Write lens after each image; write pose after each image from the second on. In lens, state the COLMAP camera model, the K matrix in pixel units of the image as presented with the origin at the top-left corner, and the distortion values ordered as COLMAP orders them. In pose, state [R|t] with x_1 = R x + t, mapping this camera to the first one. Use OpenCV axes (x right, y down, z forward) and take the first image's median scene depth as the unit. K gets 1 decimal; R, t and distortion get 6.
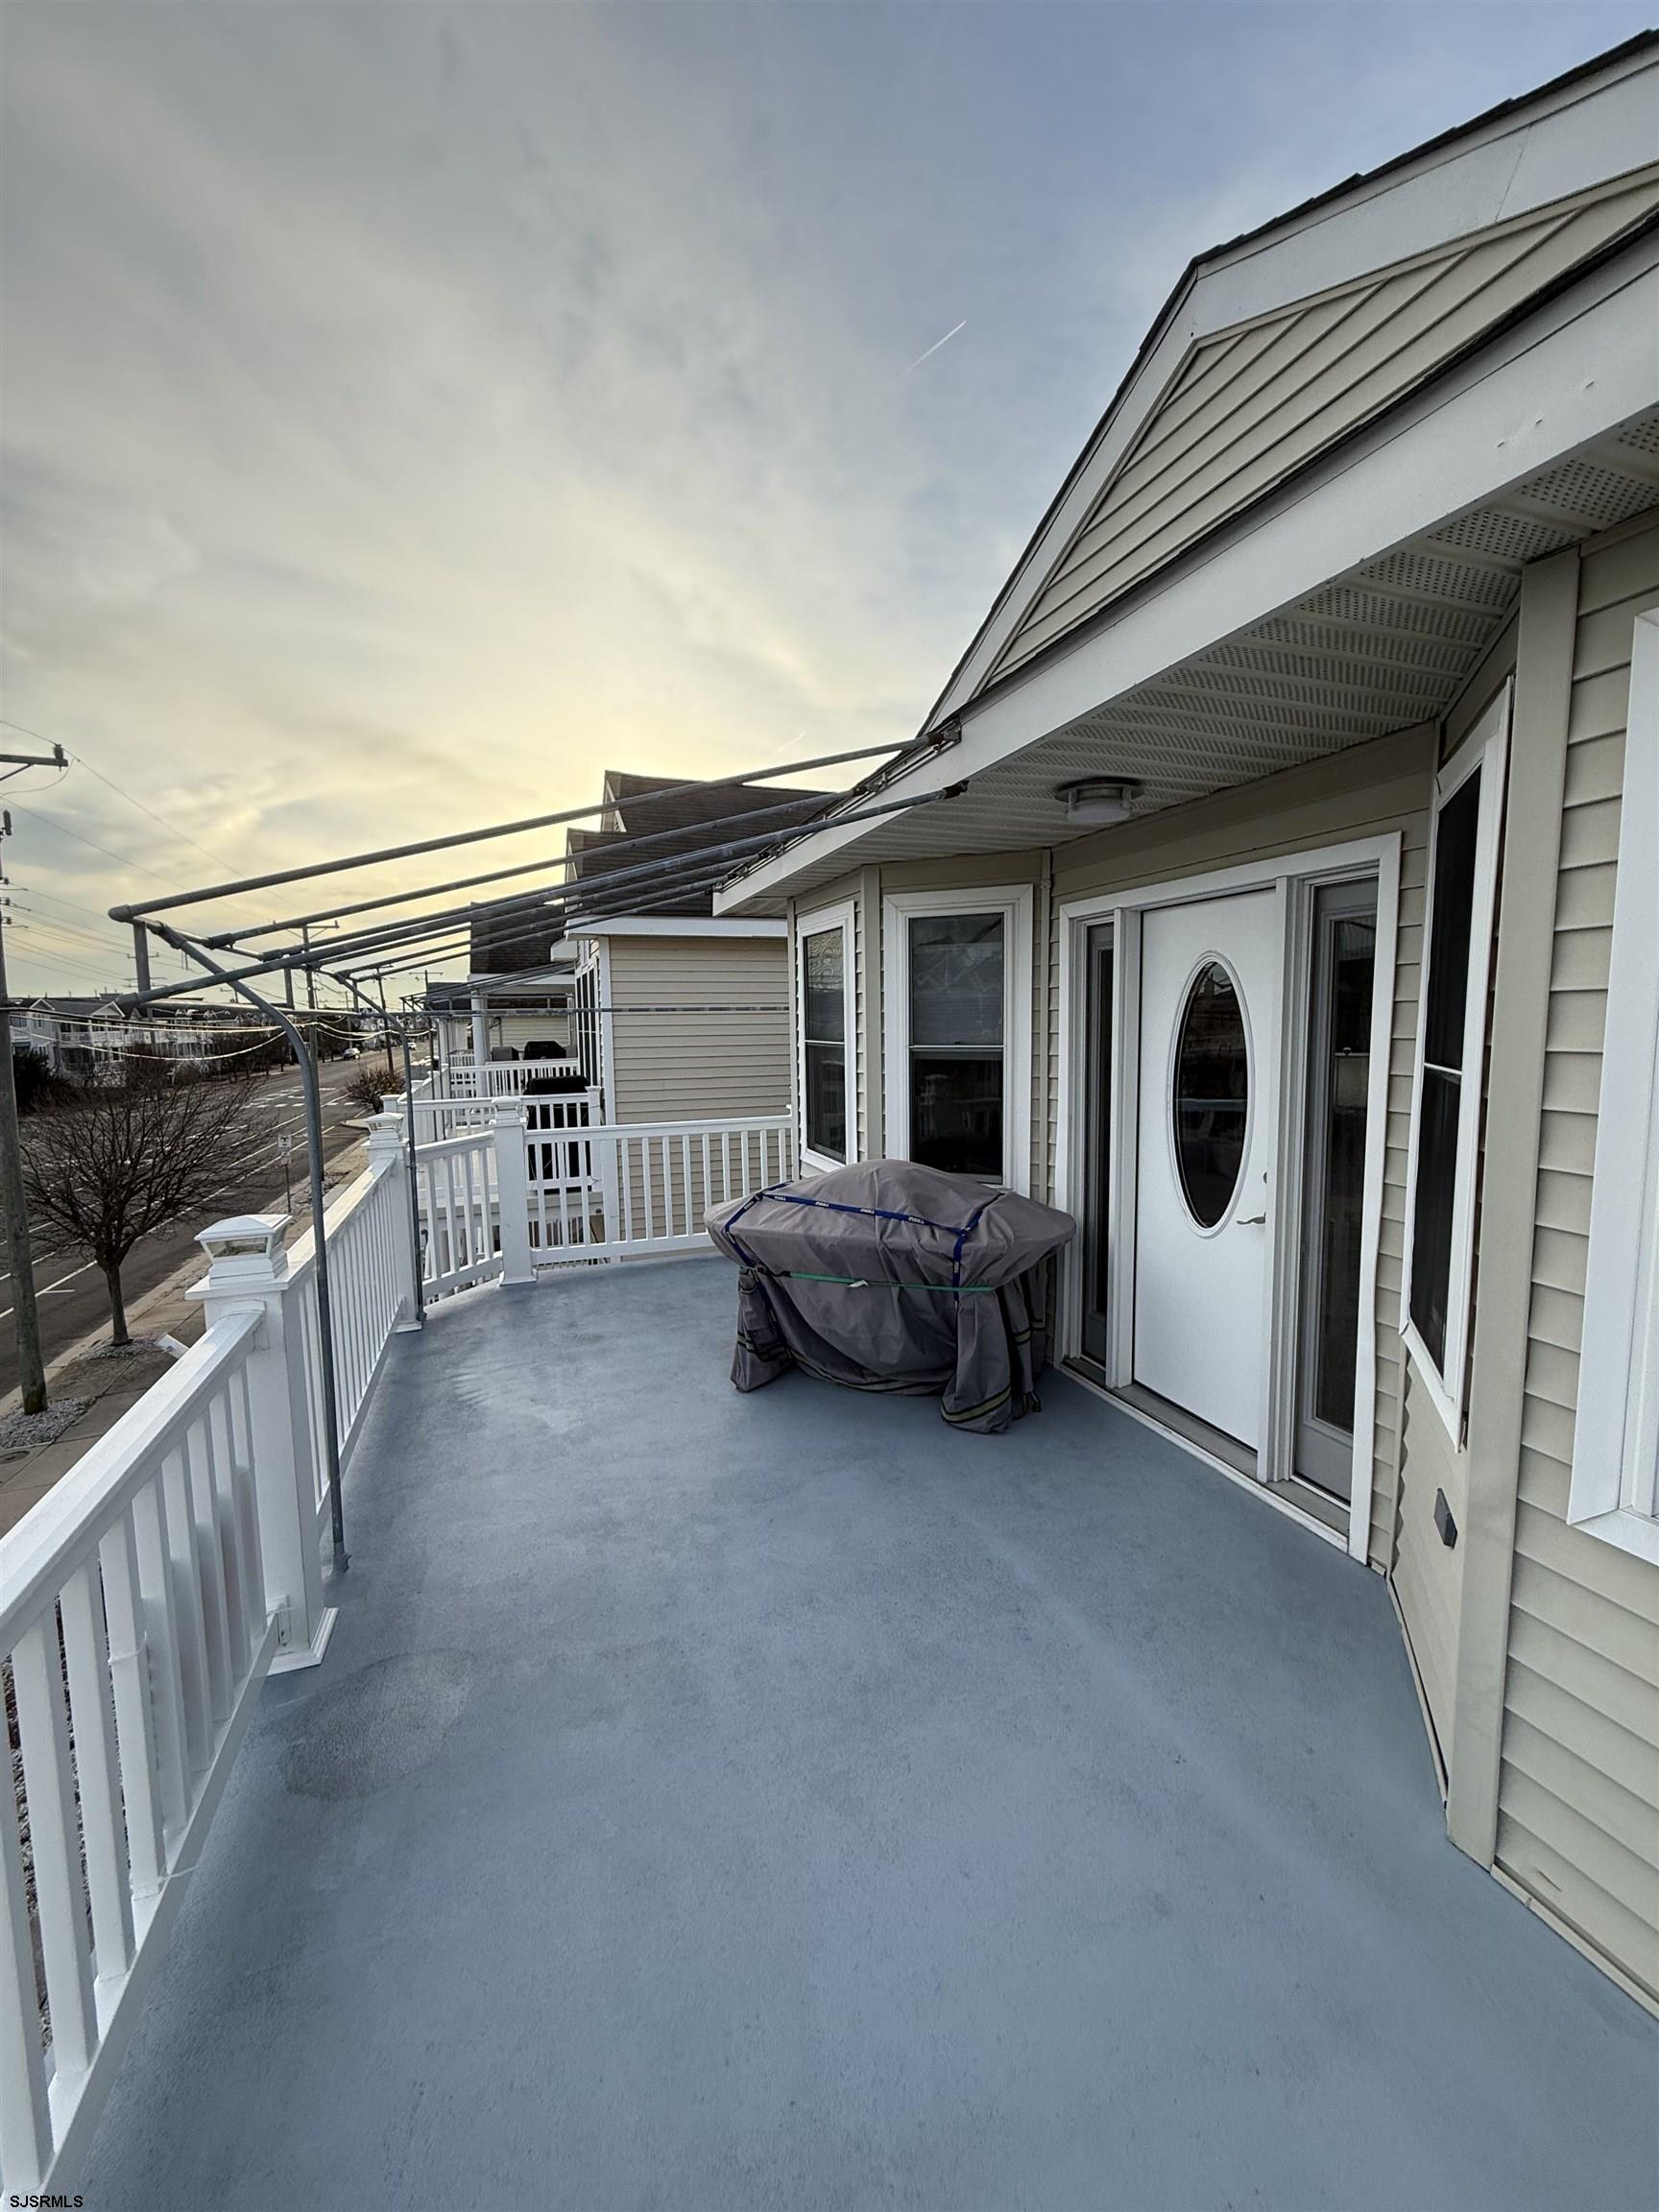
lens RADIAL K [[880.0, 0, 833.2], [0, 880.0, 1102.5], [0, 0, 1]] dist [0.001811, -0.000153]
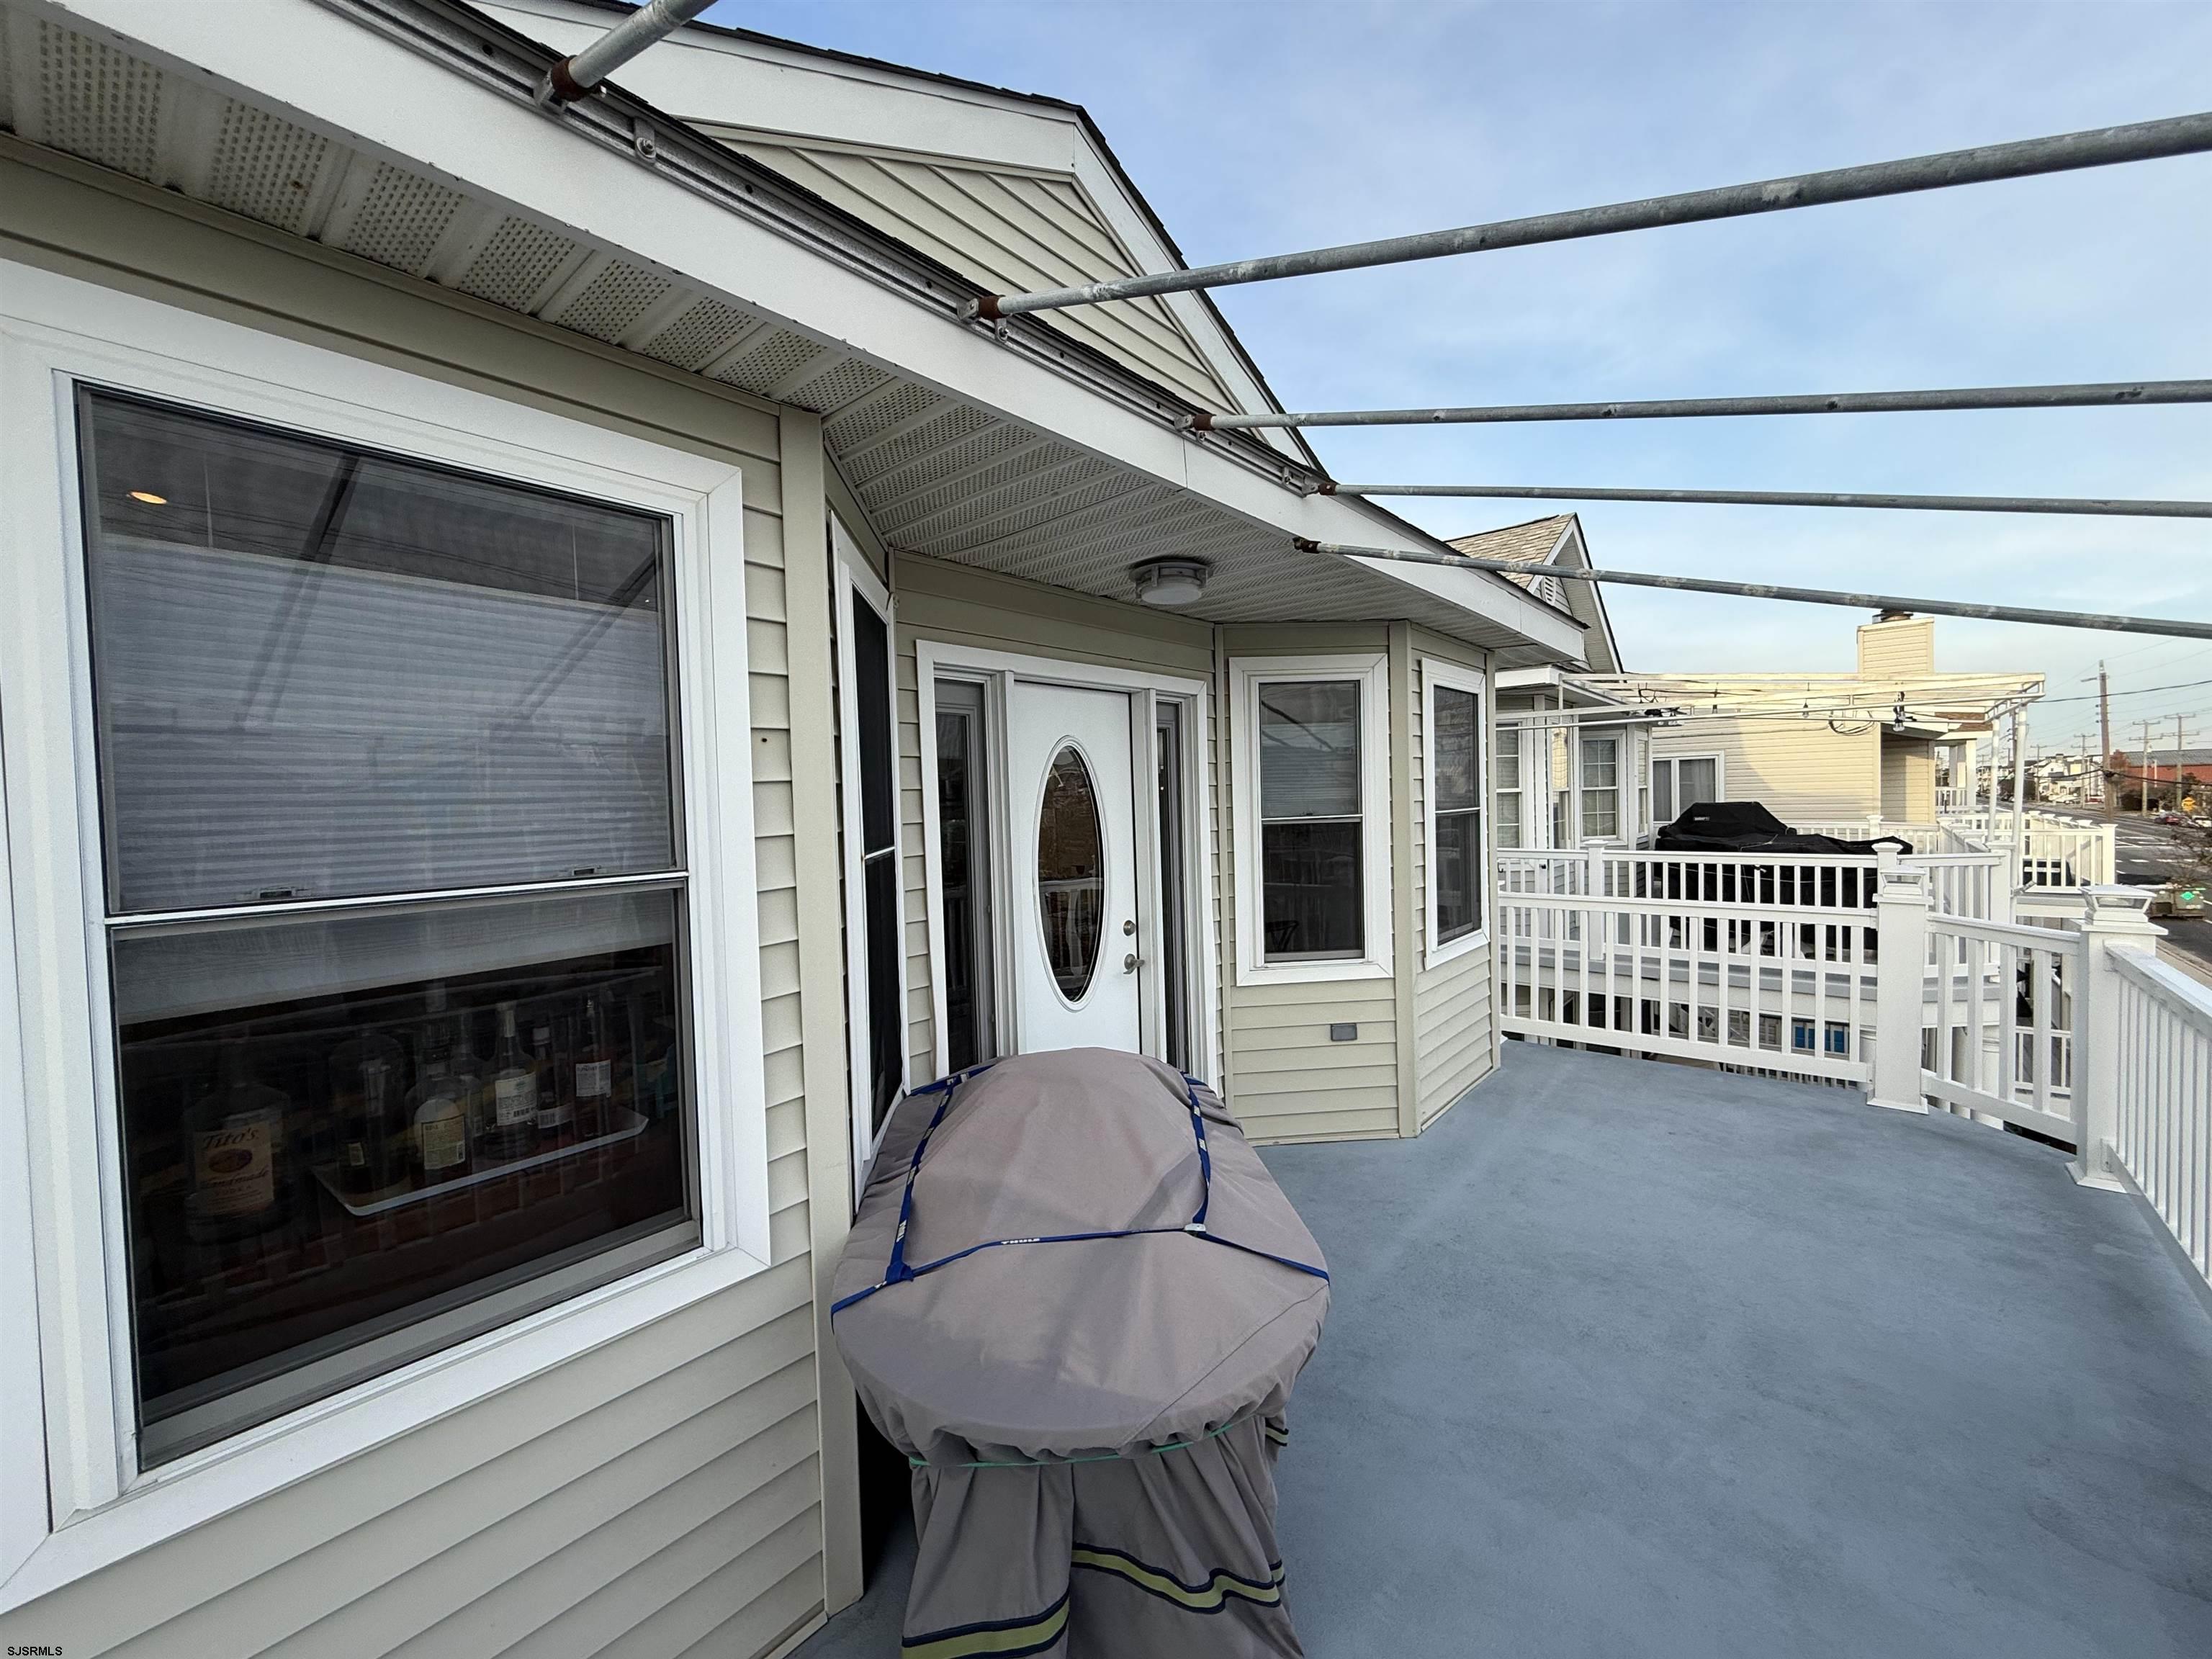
lens RADIAL K [[880.0, 0, 1100.2], [0, 880.0, 828.1], [0, 0, 1]] dist [0.001811, -0.000153]
pose [[-0.496306, 0.003699, 0.868140, -0.425437], [0.119737, 0.990726, 0.064232, -0.105901], [-0.859851, 0.135827, -0.492146, 1.272286]]
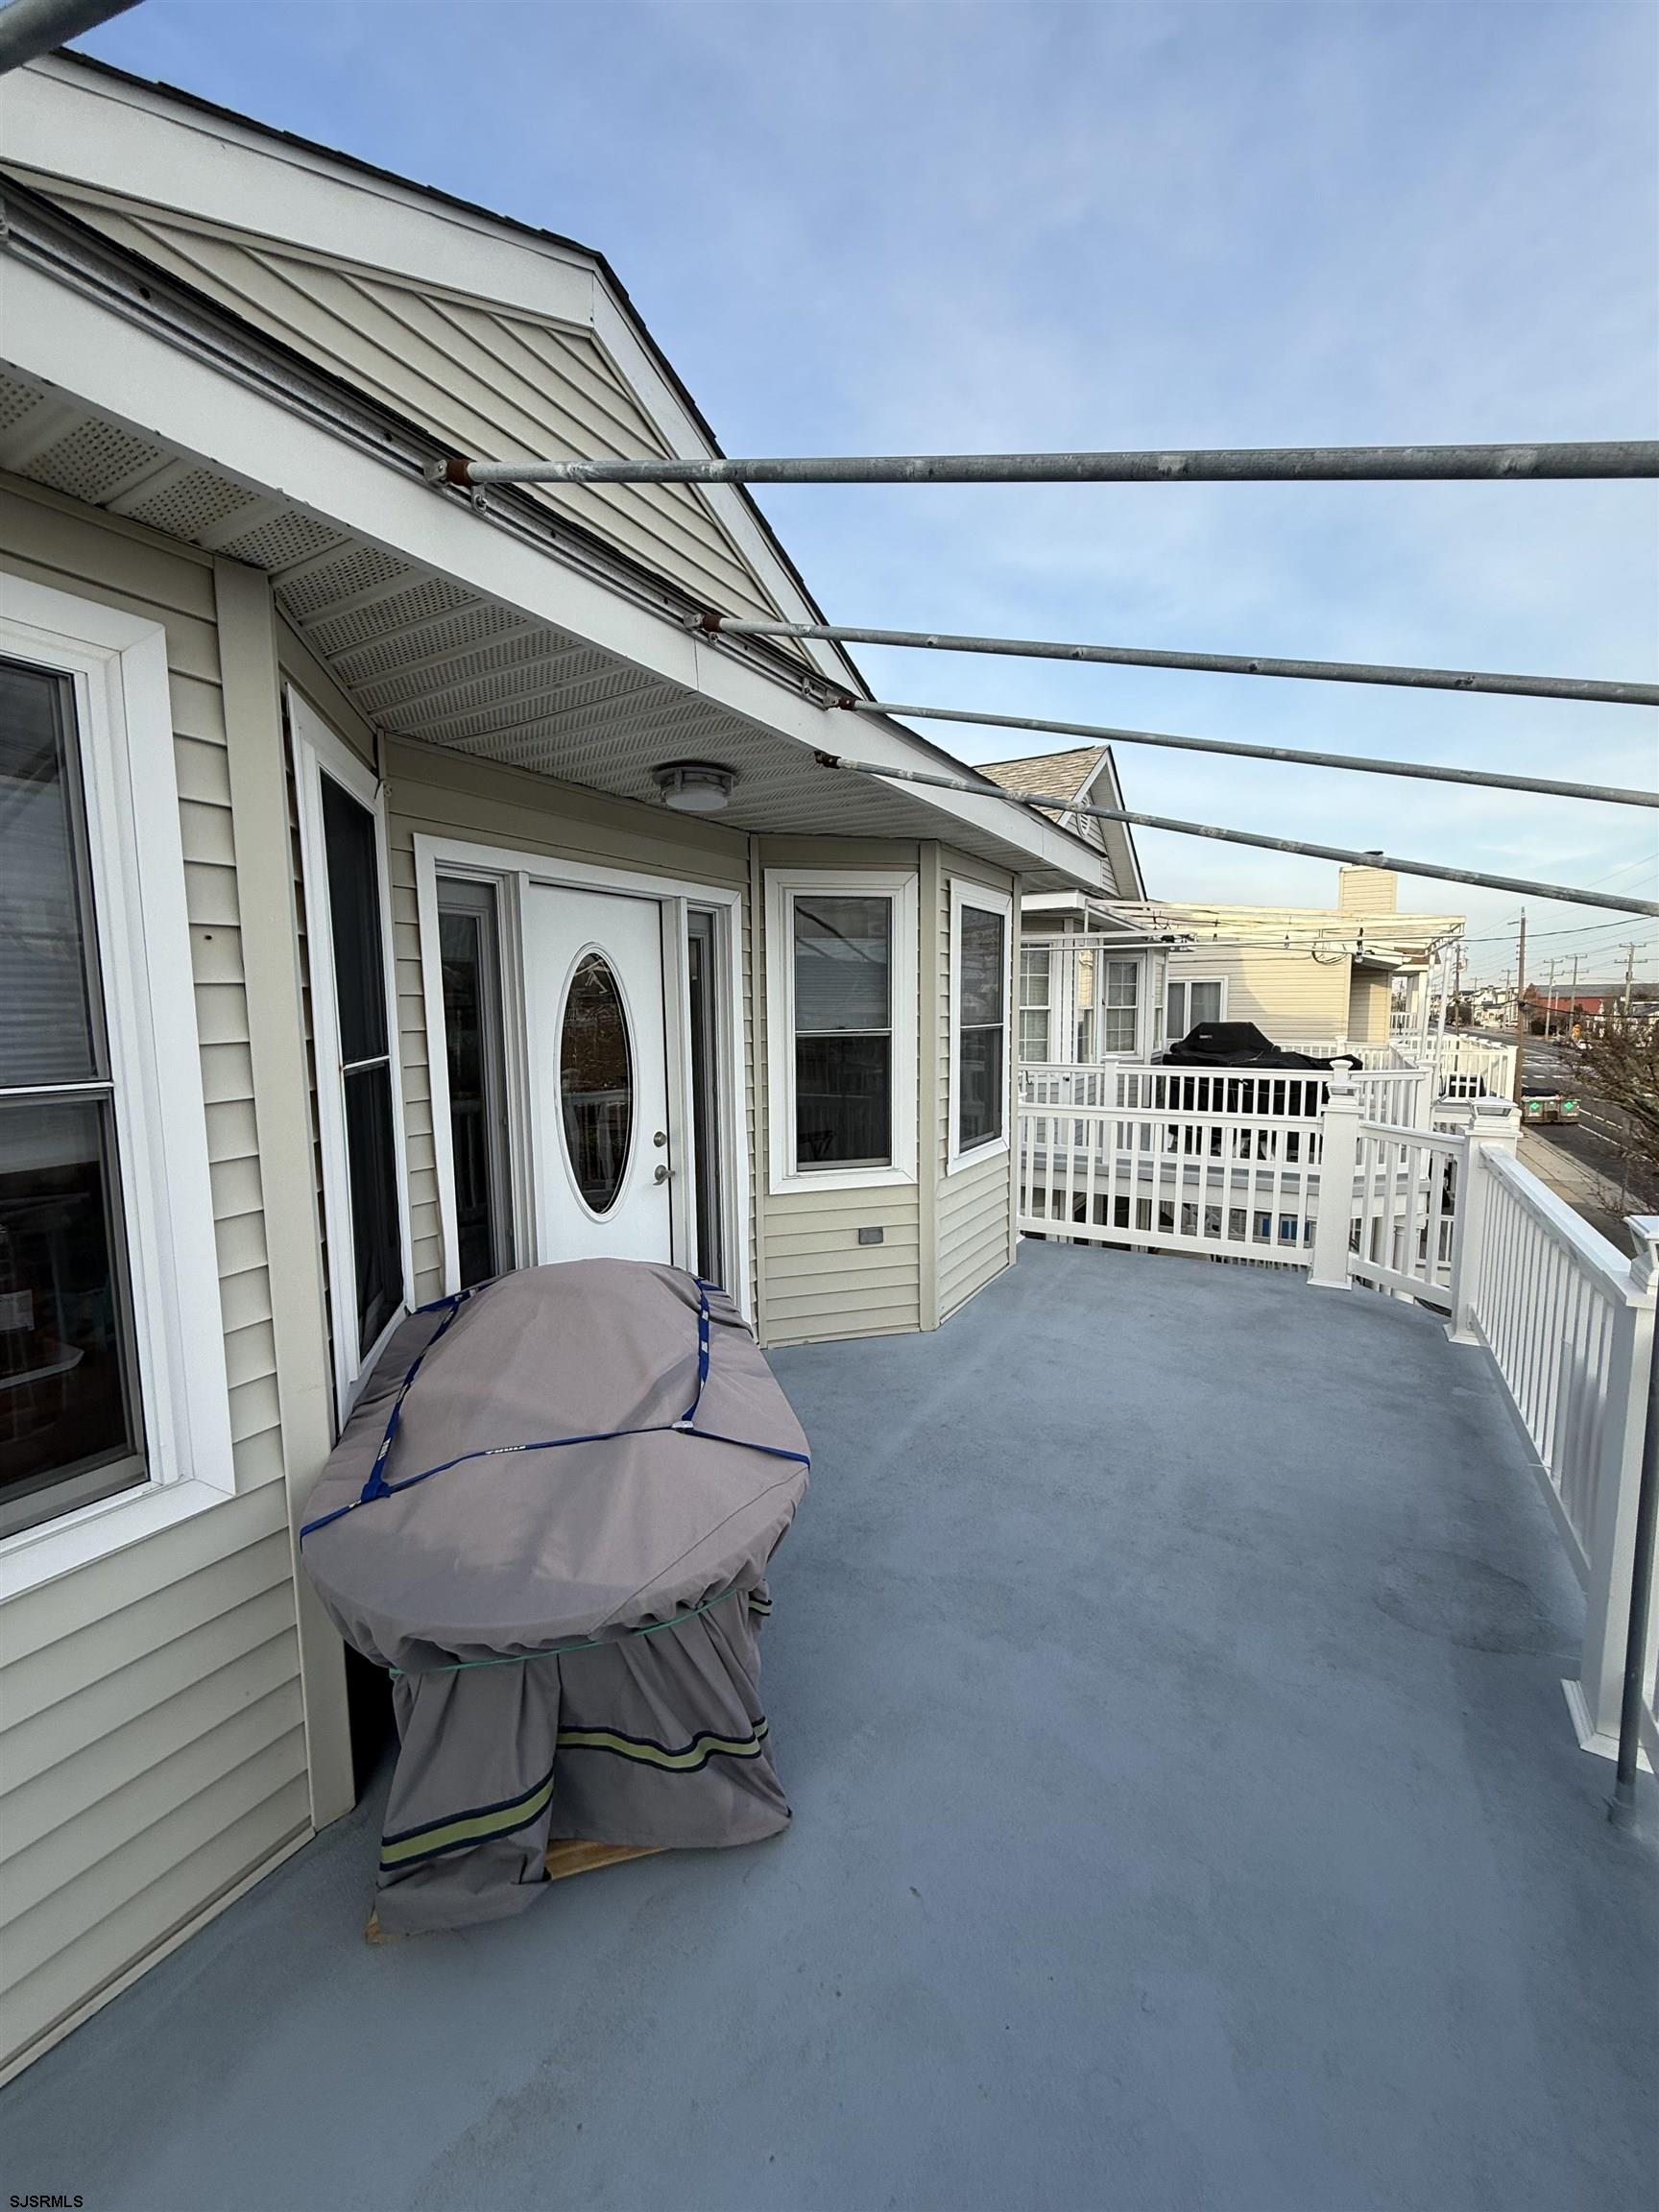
lens RADIAL K [[880.0, 0, 833.2], [0, 880.0, 1102.5], [0, 0, 1]] dist [0.001811, -0.000153]
pose [[-0.649863, -0.058766, 0.757776, -0.454382], [0.092595, 0.983459, 0.155677, -0.103388], [-0.754390, 0.171335, -0.633672, 1.244858]]
